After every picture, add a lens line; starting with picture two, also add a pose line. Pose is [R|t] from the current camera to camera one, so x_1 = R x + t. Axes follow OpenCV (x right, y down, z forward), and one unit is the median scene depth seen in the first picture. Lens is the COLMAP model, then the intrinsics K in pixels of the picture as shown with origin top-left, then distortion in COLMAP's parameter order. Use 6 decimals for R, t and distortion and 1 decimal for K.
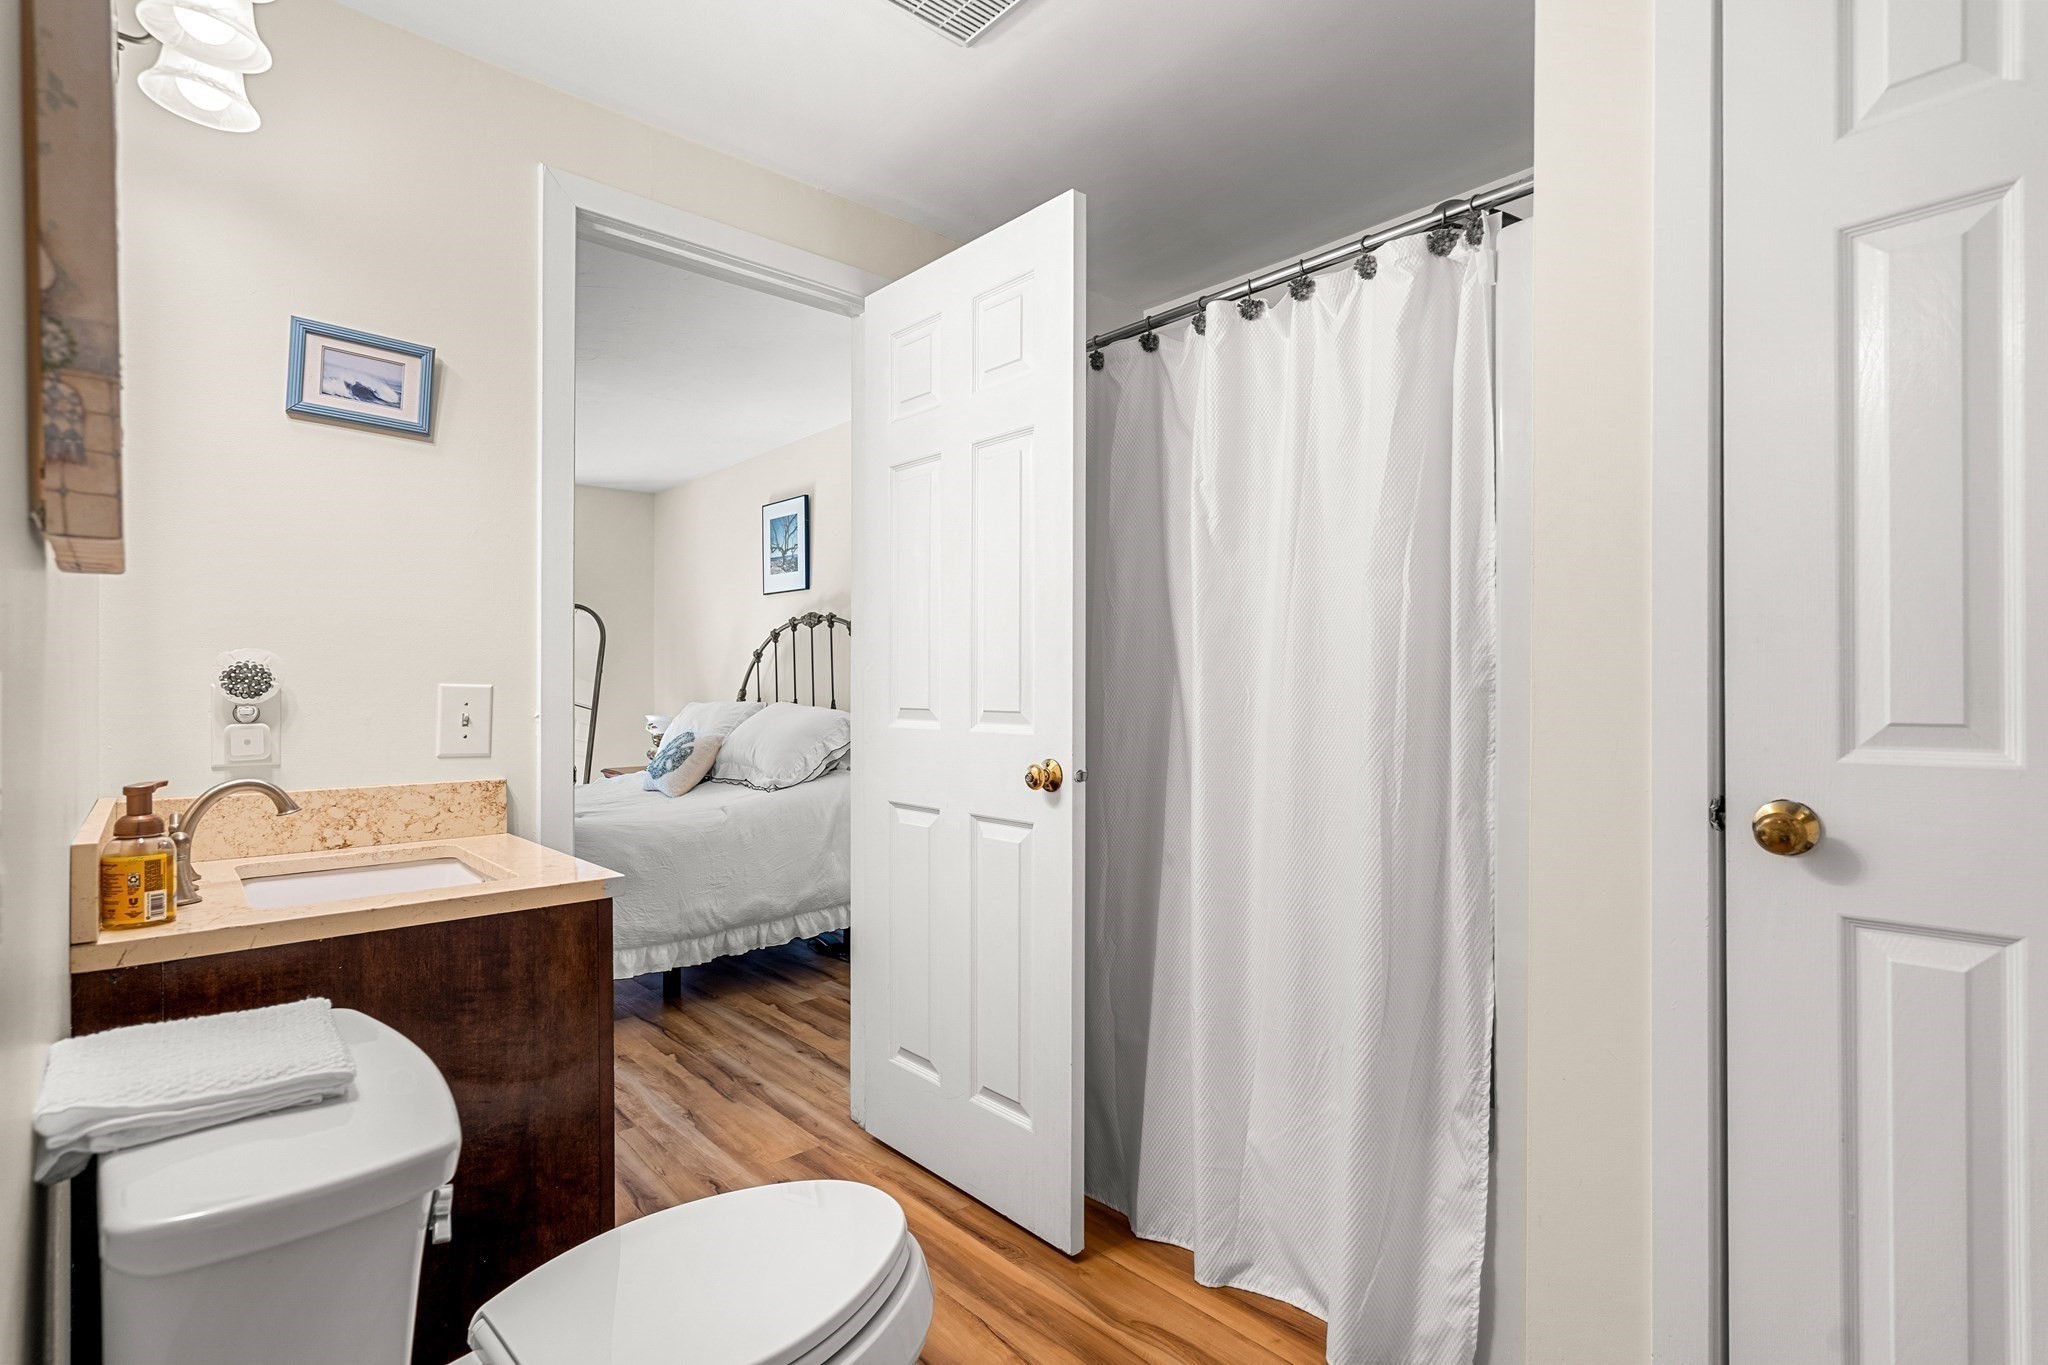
lens RADIAL K [[938.7, 0, 1022.5], [0, 938.7, 682.1], [0, 0, 1]] dist [-0.006185, 0.002853]
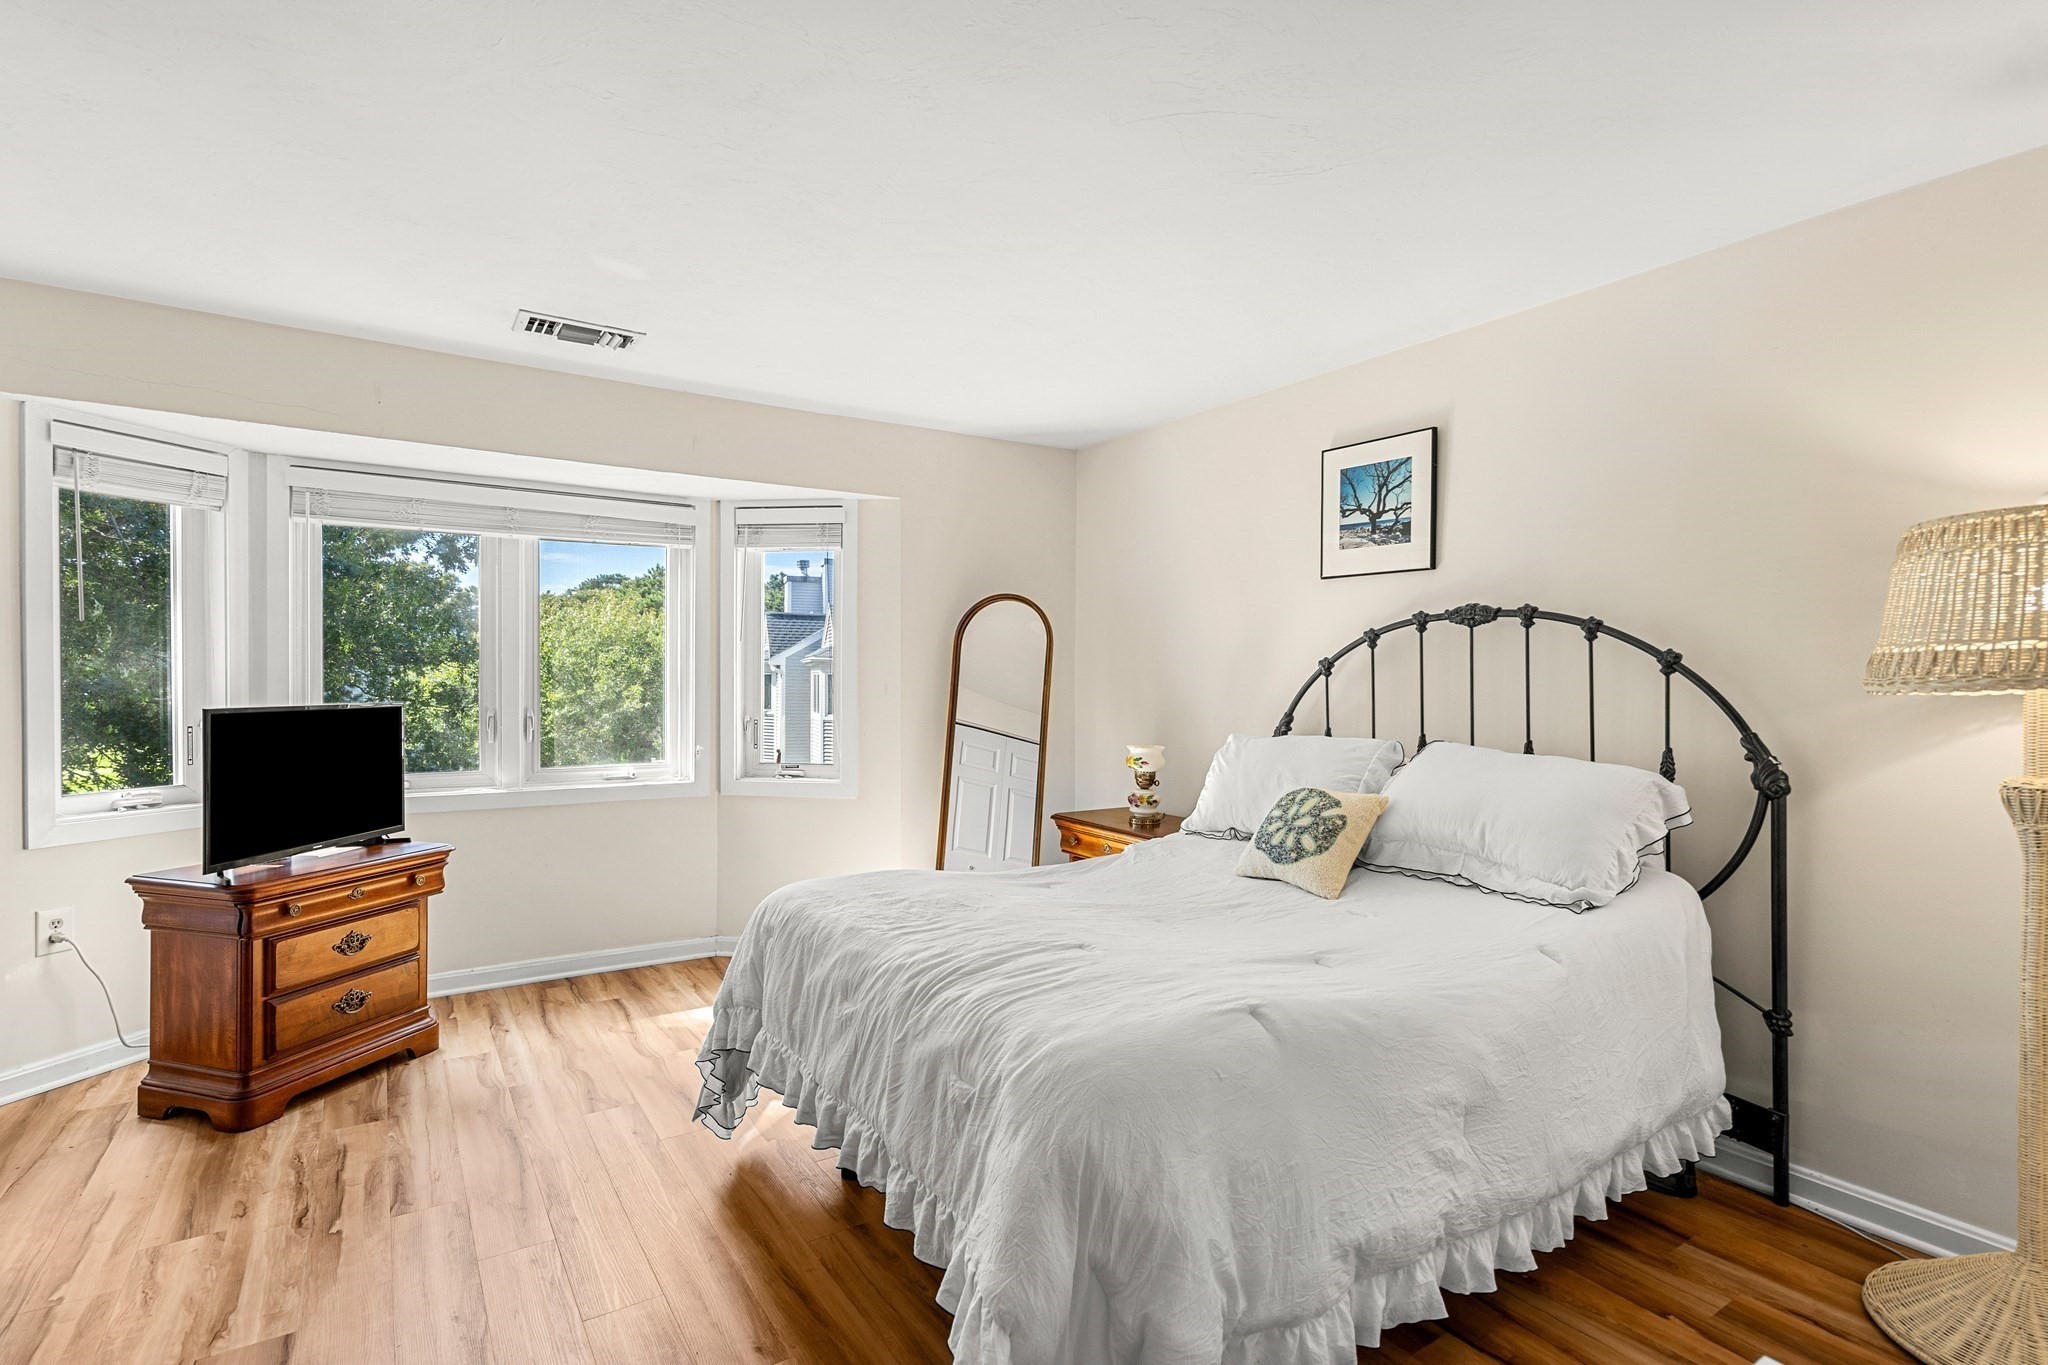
lens RADIAL K [[938.7, 0, 1025.4], [0, 938.7, 678.1], [0, 0, 1]] dist [-0.006185, 0.002853]
pose [[0.987795, 0.004459, -0.155697, -0.412318], [-0.003335, 0.999966, 0.007483, -0.025350], [0.155726, -0.006872, 0.987776, 0.296369]]
